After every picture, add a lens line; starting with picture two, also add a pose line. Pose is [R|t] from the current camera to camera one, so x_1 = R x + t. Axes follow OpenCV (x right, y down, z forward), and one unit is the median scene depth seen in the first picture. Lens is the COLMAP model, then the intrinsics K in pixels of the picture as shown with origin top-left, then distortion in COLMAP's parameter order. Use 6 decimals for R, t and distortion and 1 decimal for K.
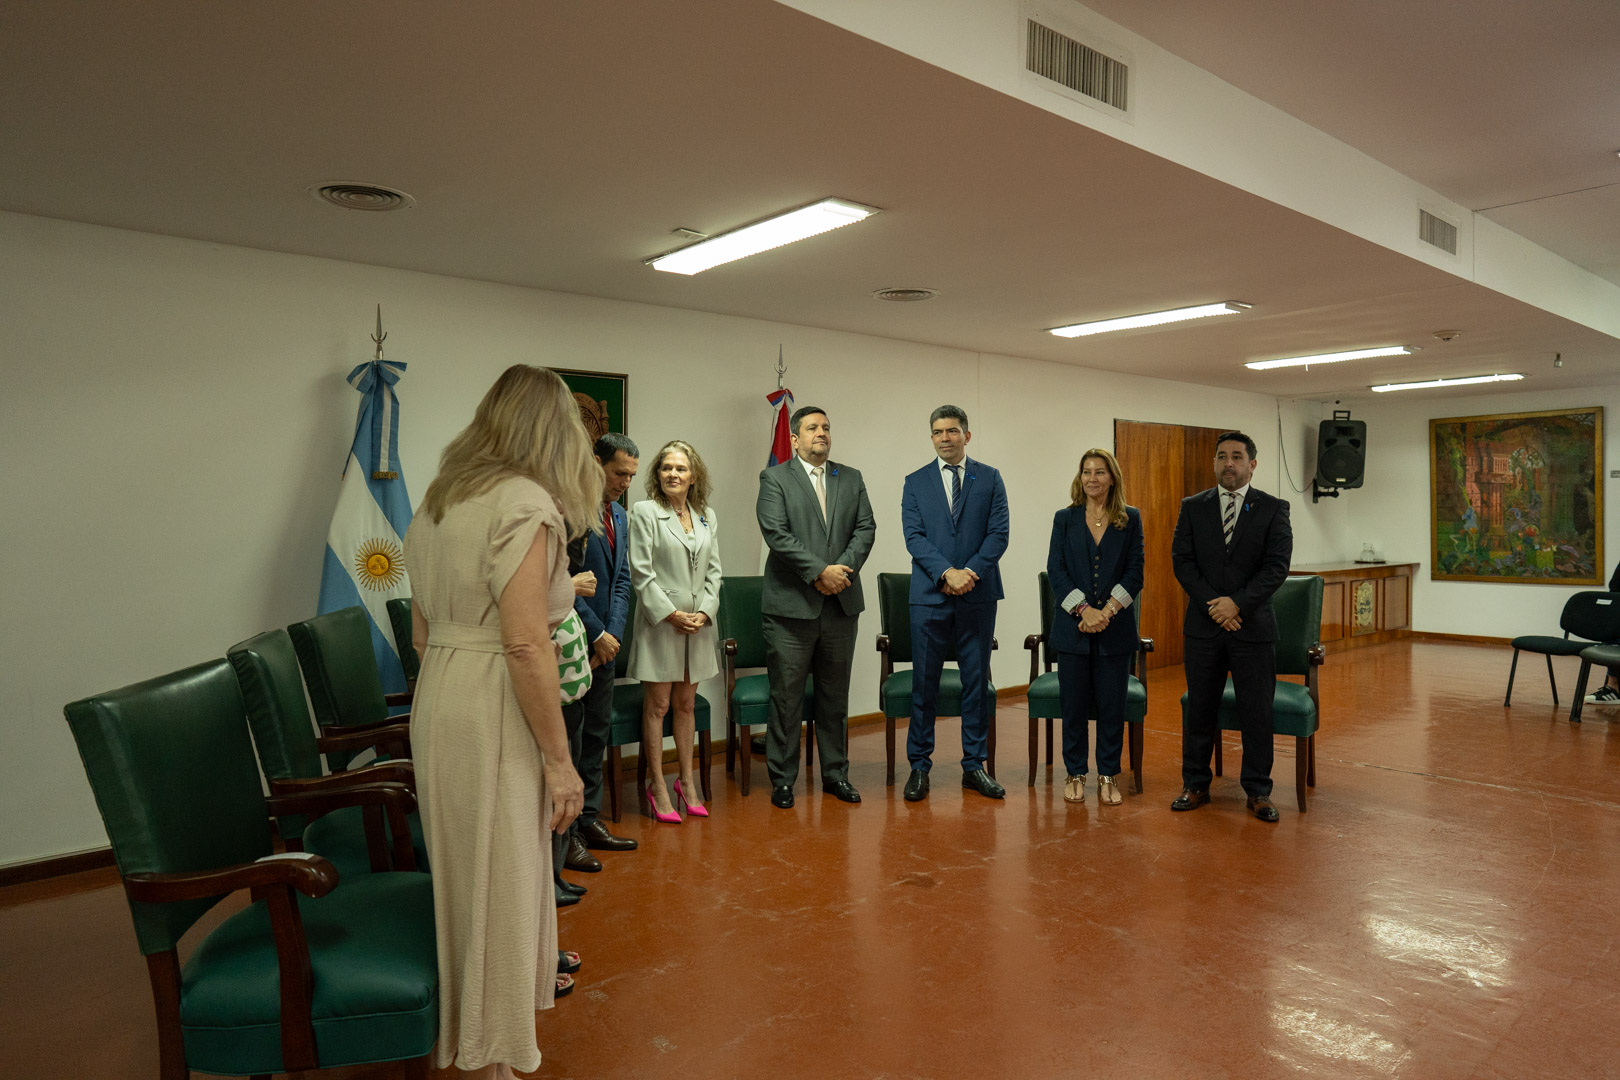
lens RADIAL K [[1068.9, 0, 811.7], [0, 1068.9, 545.5], [0, 0, 1]] dist [-0.018834, 0.017842]
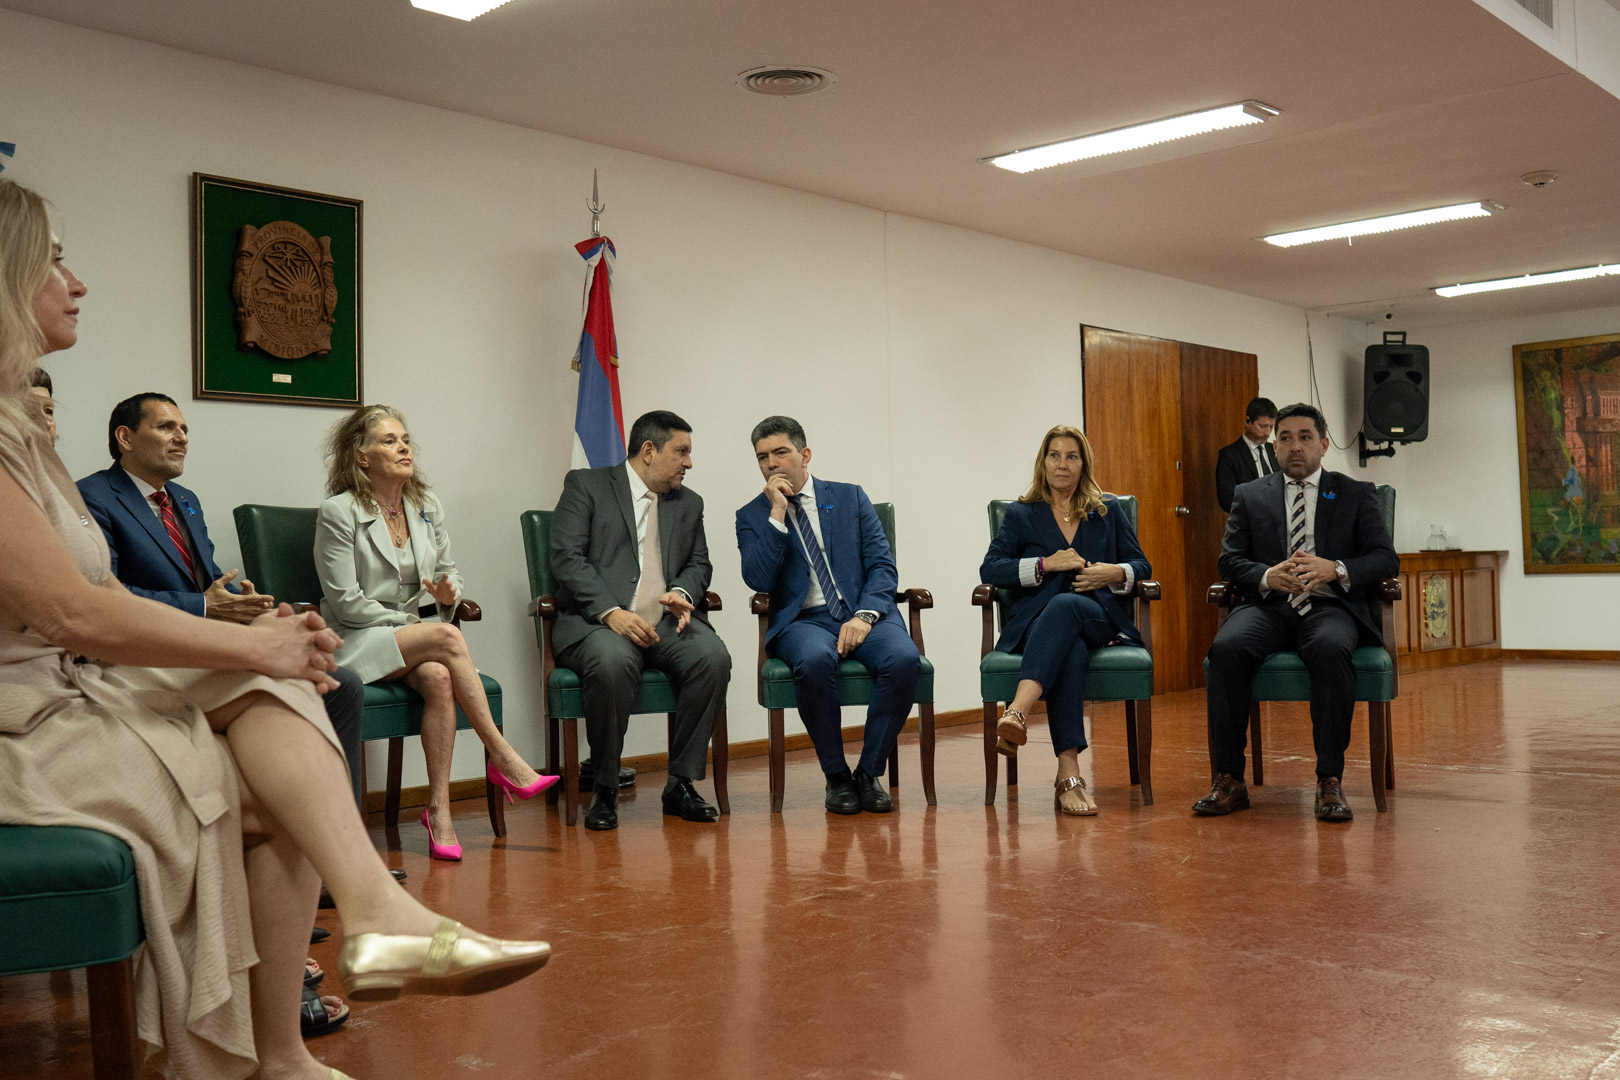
lens RADIAL K [[1629.2, 0, 802.0], [0, 1629.2, 546.0], [0, 0, 1]] dist [-0.028640, 0.000000]
pose [[0.993049, -0.016566, 0.116526, -0.023135], [0.021771, 0.998814, -0.043539, 0.091710], [-0.115666, 0.045773, 0.992233, -0.002357]]
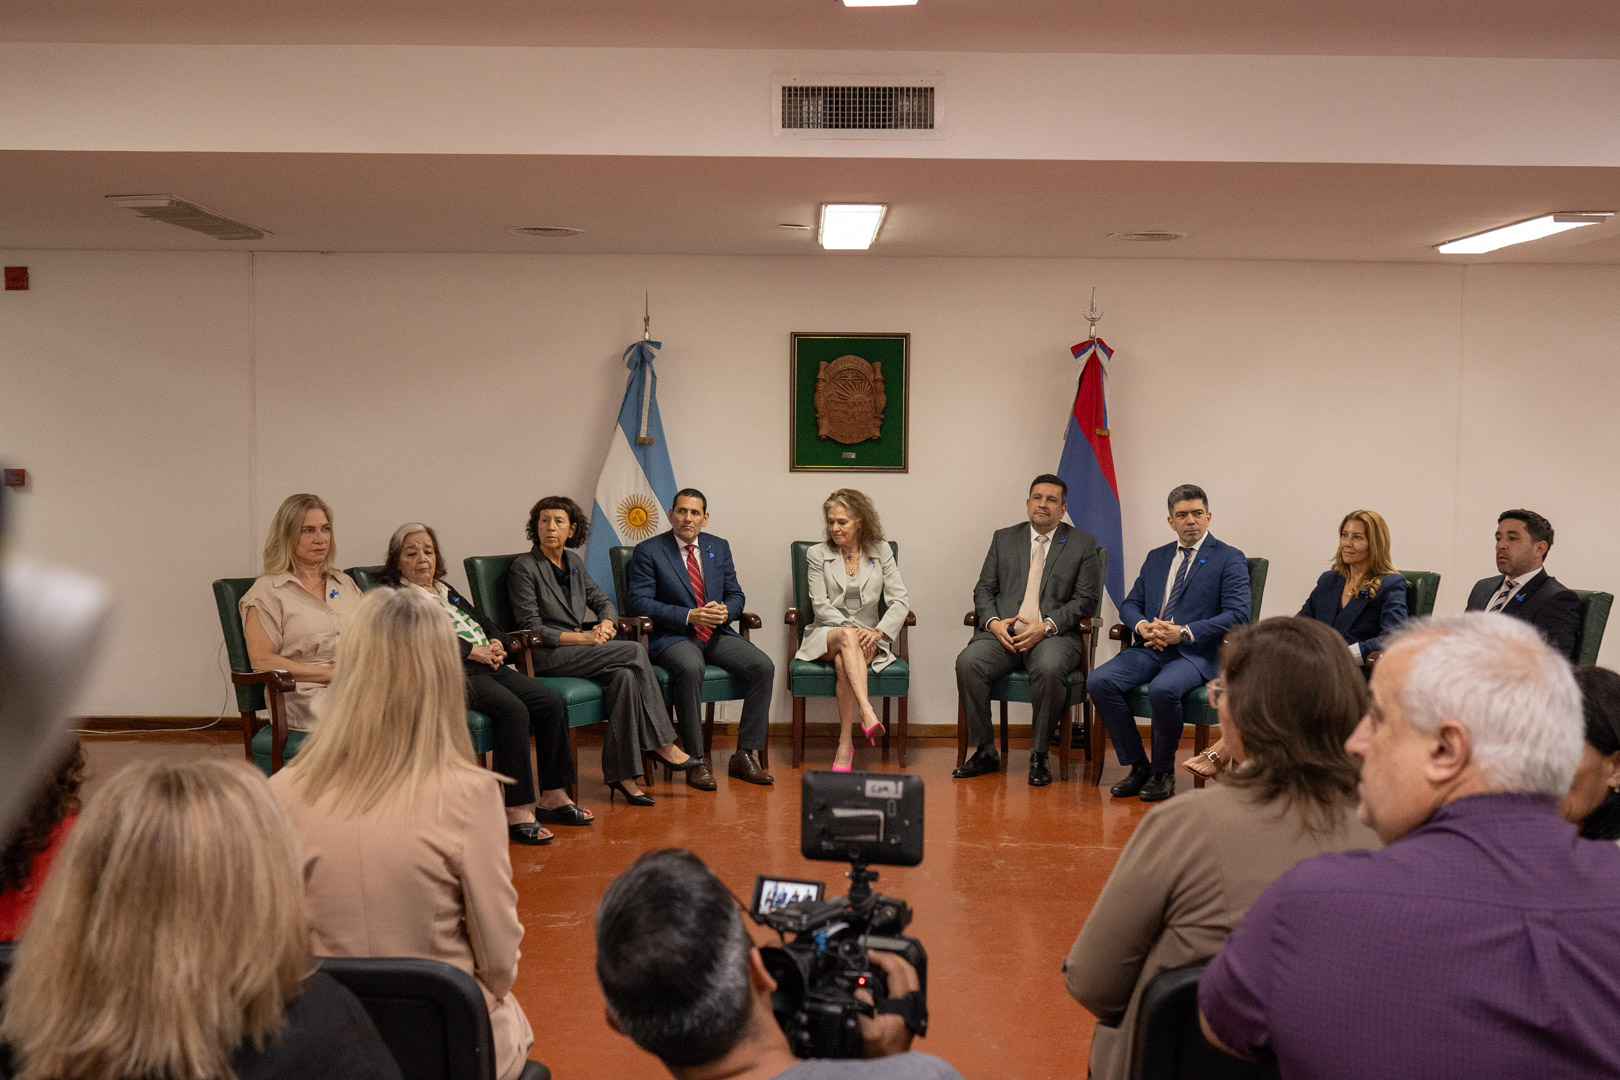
lens RADIAL K [[1629.2, 0, 801.9], [0, 1629.2, 540.6], [0, 0, 1]] dist [-0.028640, 0.000000]
pose [[0.759456, 0.054119, -0.648304, 0.673077], [-0.033405, 0.998463, 0.044217, -0.031237], [0.649701, -0.011924, 0.760096, -0.180030]]
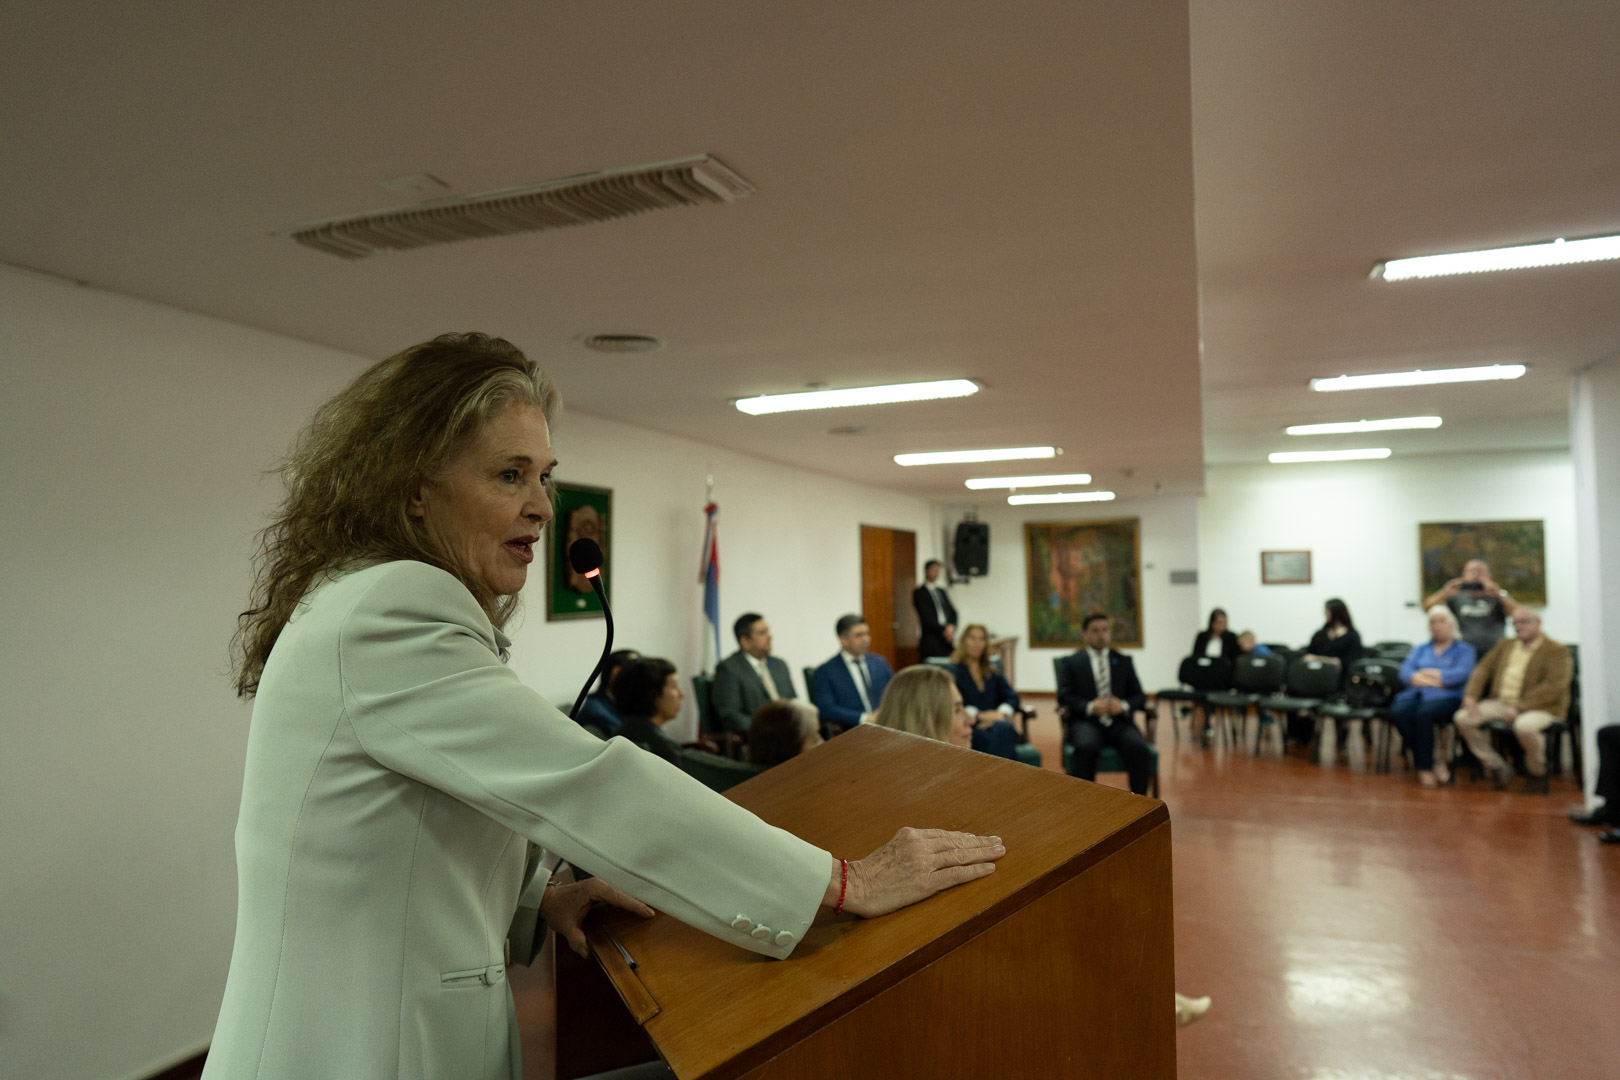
lens RADIAL K [[1068.9, 0, 798.8], [0, 1068.9, 539.0], [0, 0, 1]] dist [-0.018834, 0.017842]
pose [[0.886849, 0.009445, 0.461964, -0.459834], [0.025627, 0.997247, -0.069586, -0.029999], [-0.461349, 0.073551, 0.884165, -0.015499]]
